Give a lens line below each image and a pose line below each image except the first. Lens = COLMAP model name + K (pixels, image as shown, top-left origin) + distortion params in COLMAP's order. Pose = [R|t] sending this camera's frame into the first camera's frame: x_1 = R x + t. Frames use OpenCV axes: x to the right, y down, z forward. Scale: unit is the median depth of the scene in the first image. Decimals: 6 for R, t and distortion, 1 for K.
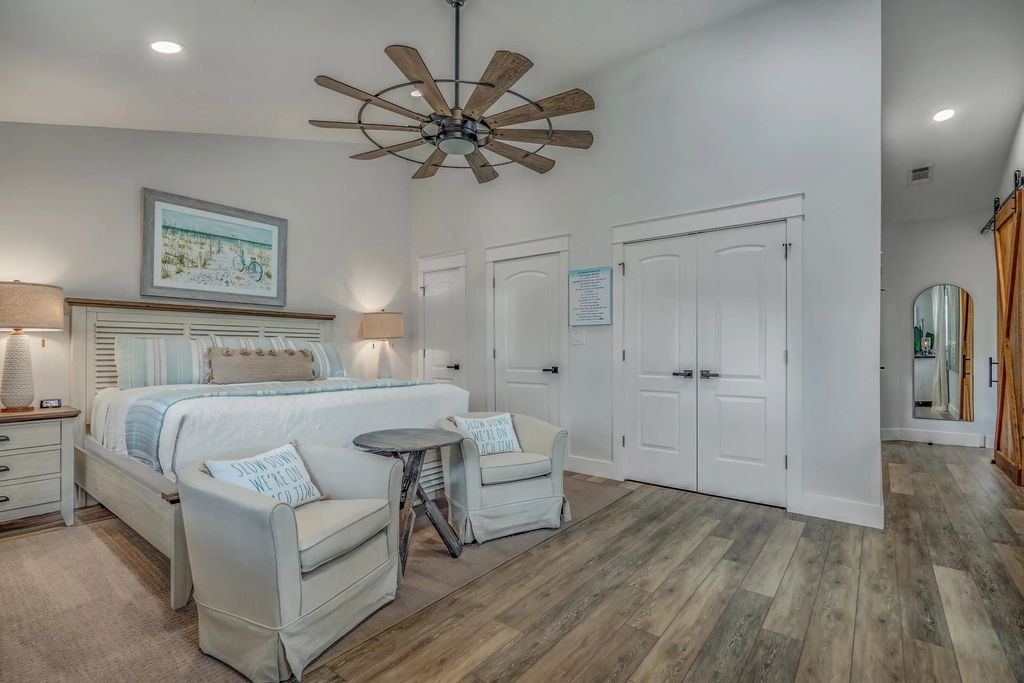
lens RADIAL K [[467.7, 0, 512.0], [0, 467.7, 341.5], [0, 0, 1]] dist [-0.008623, 0.000215]
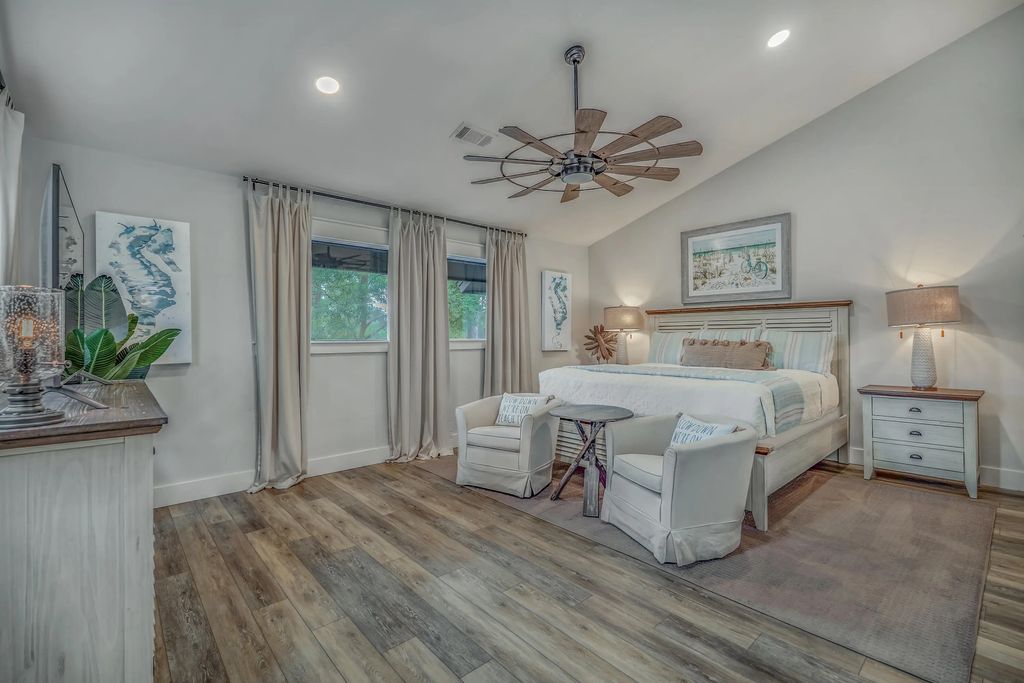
lens RADIAL K [[452.9, 0, 510.4], [0, 452.9, 328.0], [0, 0, 1]] dist [-0.001846, -0.000210]
pose [[-0.174886, -0.017487, -0.984433, 0.819564], [0.025755, 0.999419, -0.022329, -0.003414], [0.984252, -0.029259, -0.174334, 0.780181]]
